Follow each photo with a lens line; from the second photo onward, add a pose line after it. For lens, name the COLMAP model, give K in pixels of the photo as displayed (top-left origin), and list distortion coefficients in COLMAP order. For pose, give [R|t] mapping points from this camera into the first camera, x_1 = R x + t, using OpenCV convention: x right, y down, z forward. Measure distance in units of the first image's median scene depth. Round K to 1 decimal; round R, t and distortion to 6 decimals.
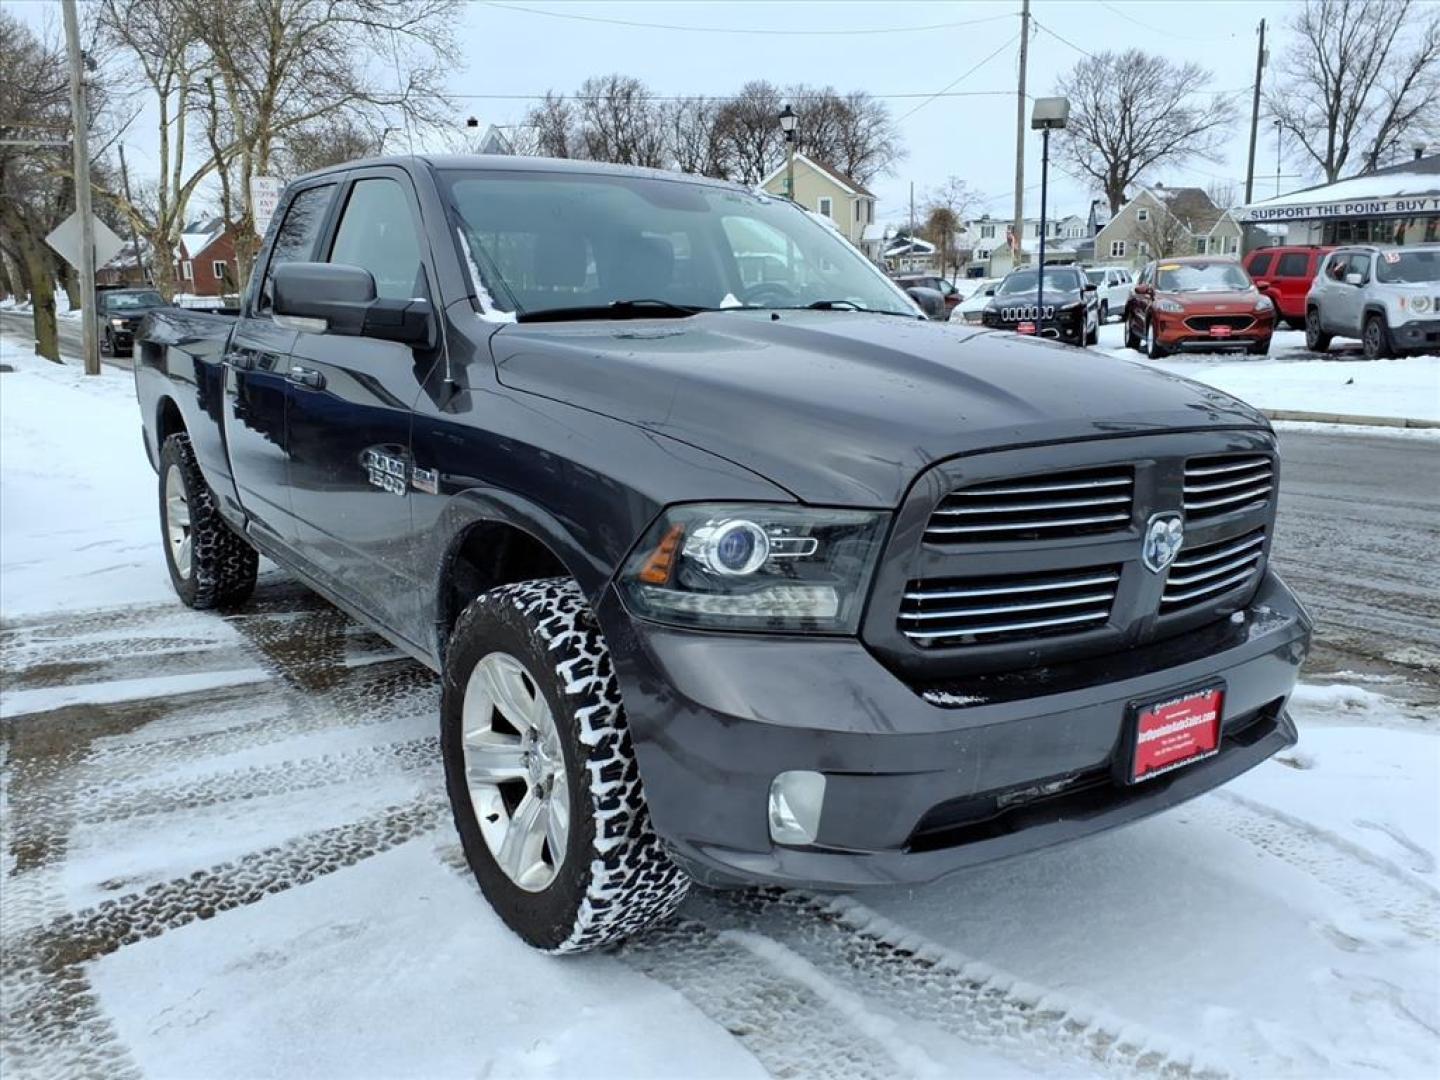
lens RADIAL K [[1164.8, 0, 714.2], [0, 1164.8, 540.4], [0, 0, 1]] dist [0.029220, -0.029433]
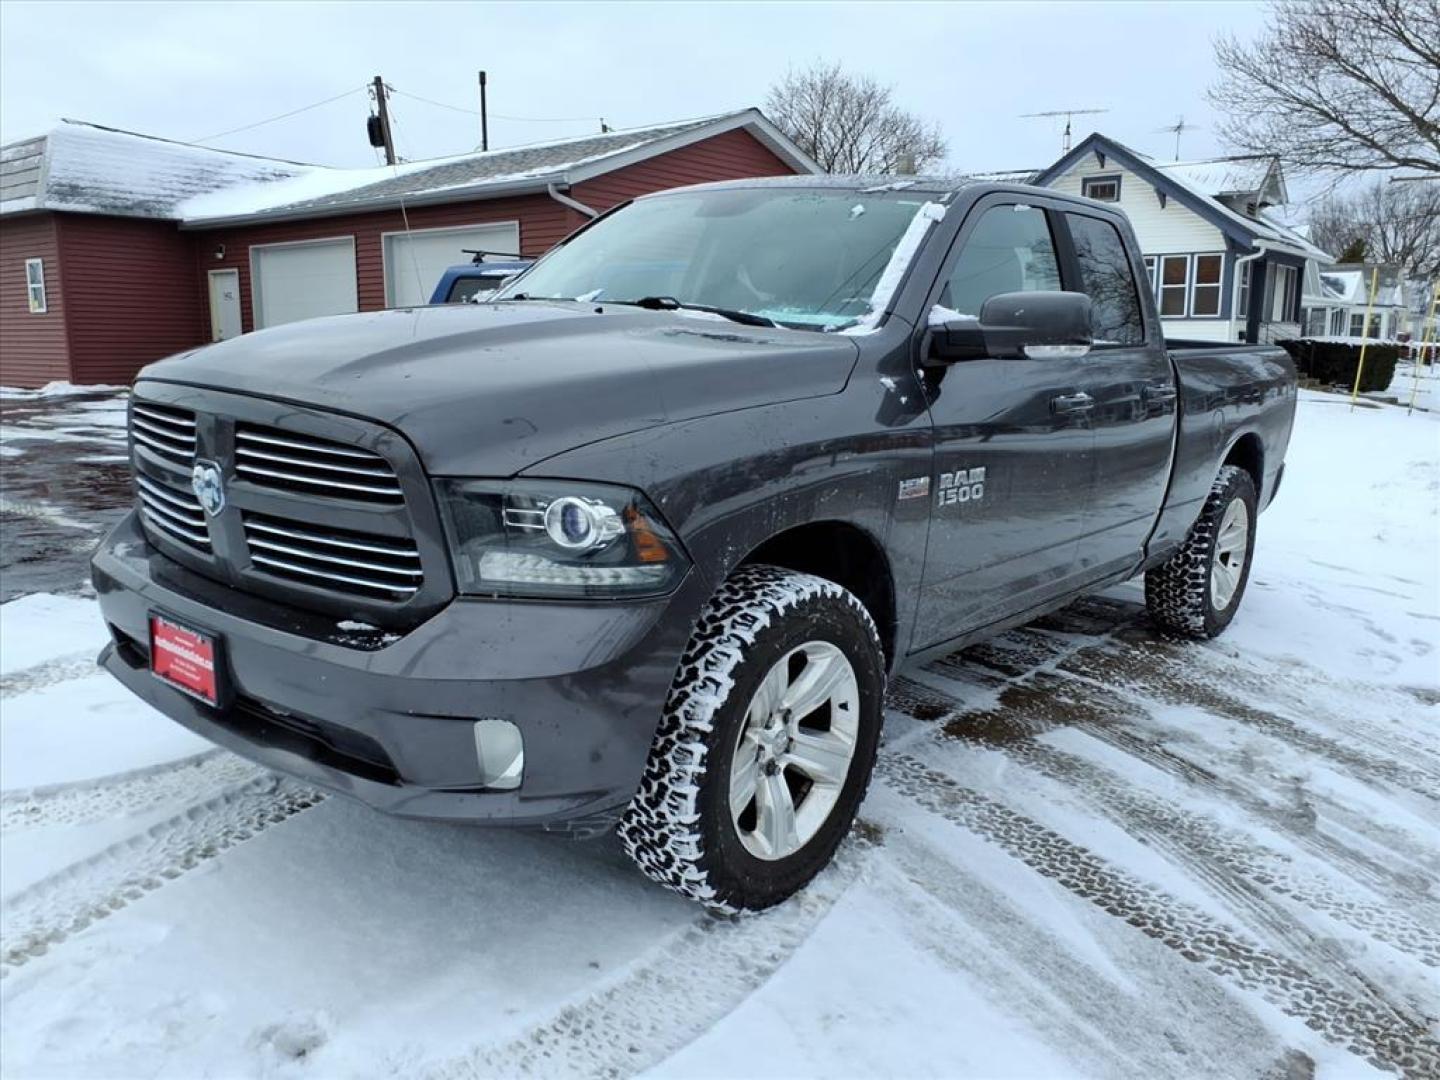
lens RADIAL K [[1164.8, 0, 714.2], [0, 1164.8, 540.4], [0, 0, 1]] dist [0.029220, -0.029433]
pose [[0.255626, 0.187622, -0.948395, 0.083145], [-0.235207, 0.963582, 0.127229, -0.010825], [0.937728, 0.190546, 0.290446, 0.060197]]
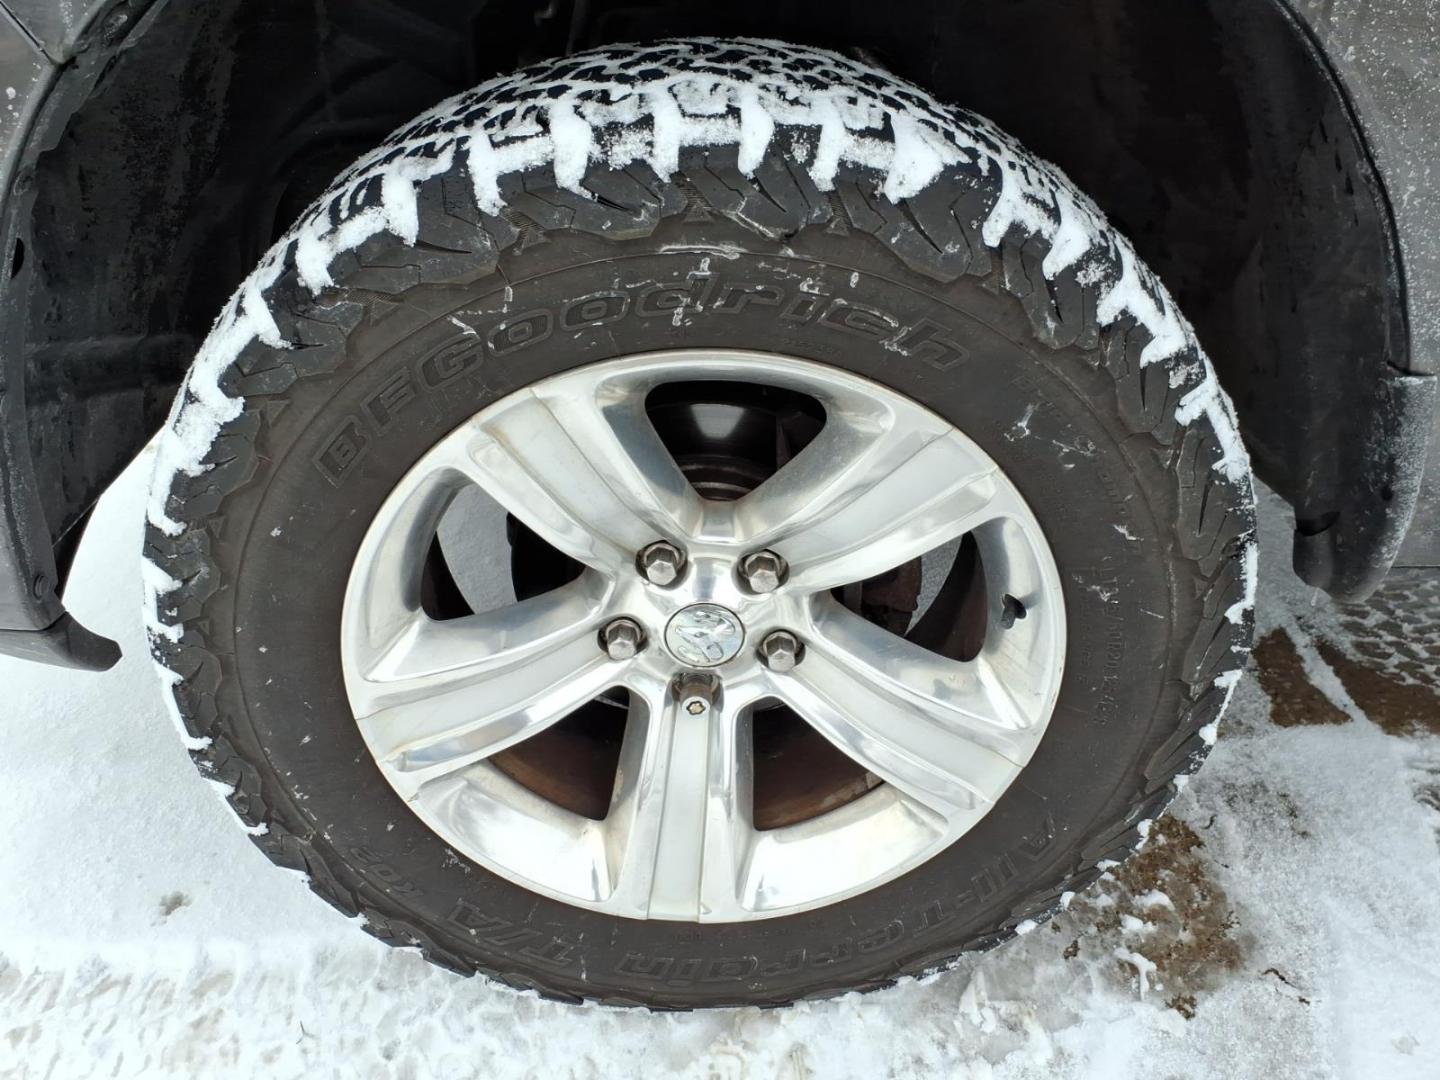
lens RADIAL K [[1164.8, 0, 714.2], [0, 1164.8, 540.4], [0, 0, 1]] dist [0.029220, -0.029433]
pose [[-0.570458, 0.436165, -0.695944, 0.038579], [-0.163289, 0.770198, 0.616548, -0.006784], [0.804931, 0.465354, -0.368145, 0.091496]]
